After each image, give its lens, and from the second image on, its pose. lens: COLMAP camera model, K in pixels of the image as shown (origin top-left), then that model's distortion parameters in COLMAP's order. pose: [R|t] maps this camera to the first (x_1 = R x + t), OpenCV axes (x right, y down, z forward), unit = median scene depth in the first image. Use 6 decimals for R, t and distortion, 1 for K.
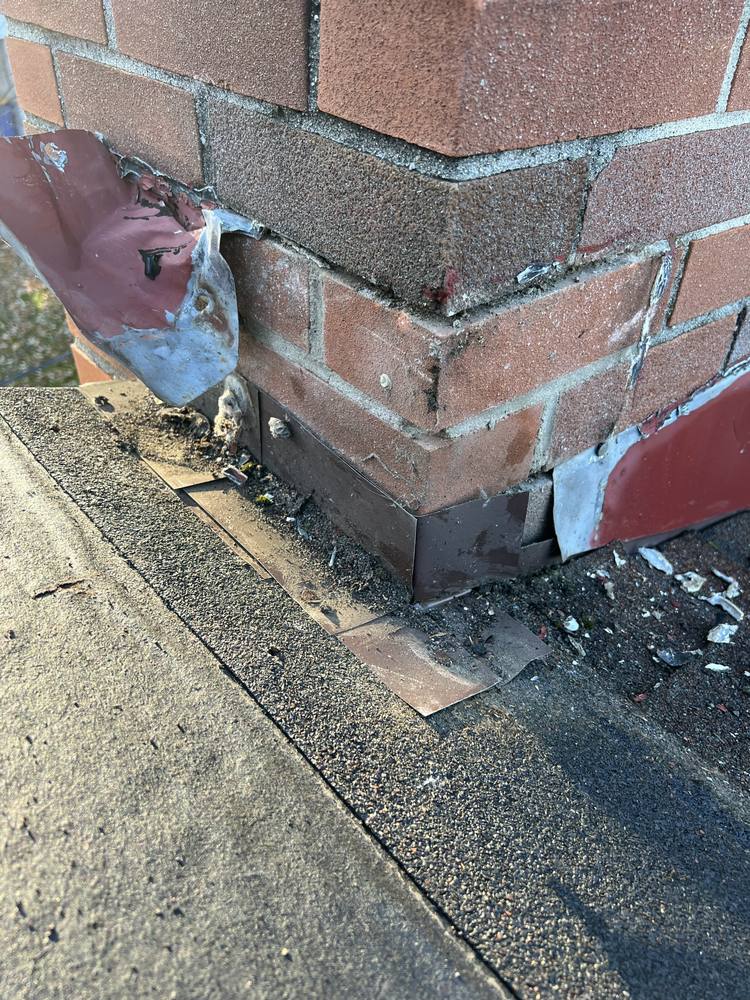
lens RADIAL K [[737.1, 0, 364.9], [0, 737.1, 496.5], [0, 0, 1]] dist [0.034797, -0.050077]
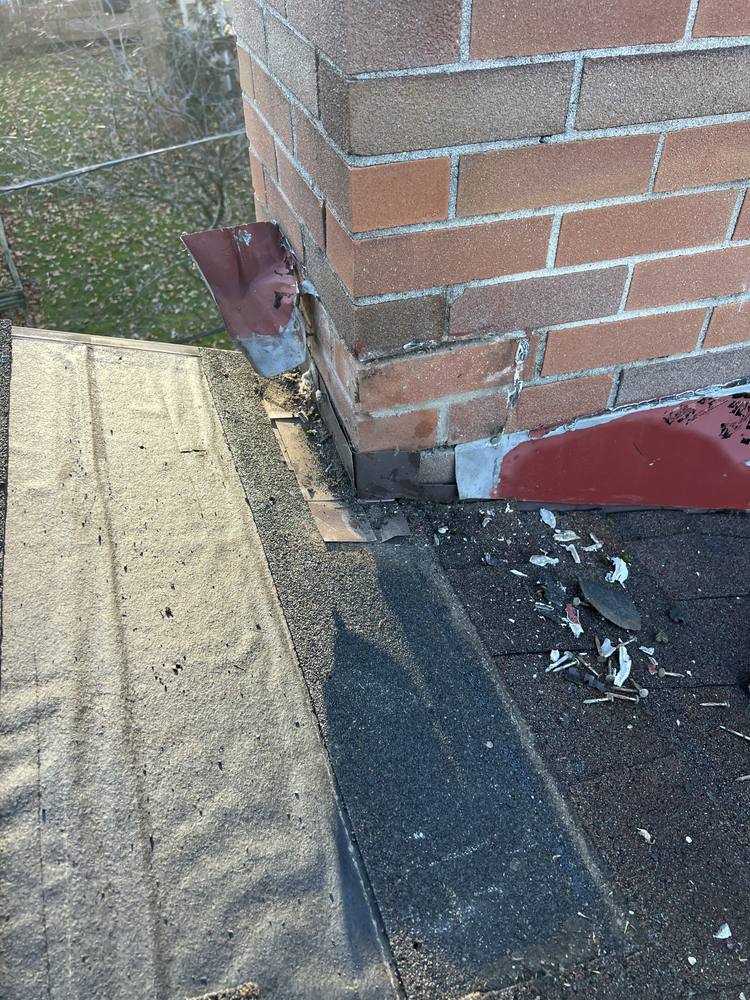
lens RADIAL K [[737.1, 0, 381.5], [0, 737.1, 502.3], [0, 0, 1]] dist [0.034797, -0.050077]
pose [[0.927429, 0.216301, -0.305107, 0.688795], [-0.191263, 0.975347, 0.110077, -0.067739], [0.321395, -0.043733, 0.945935, -0.785213]]
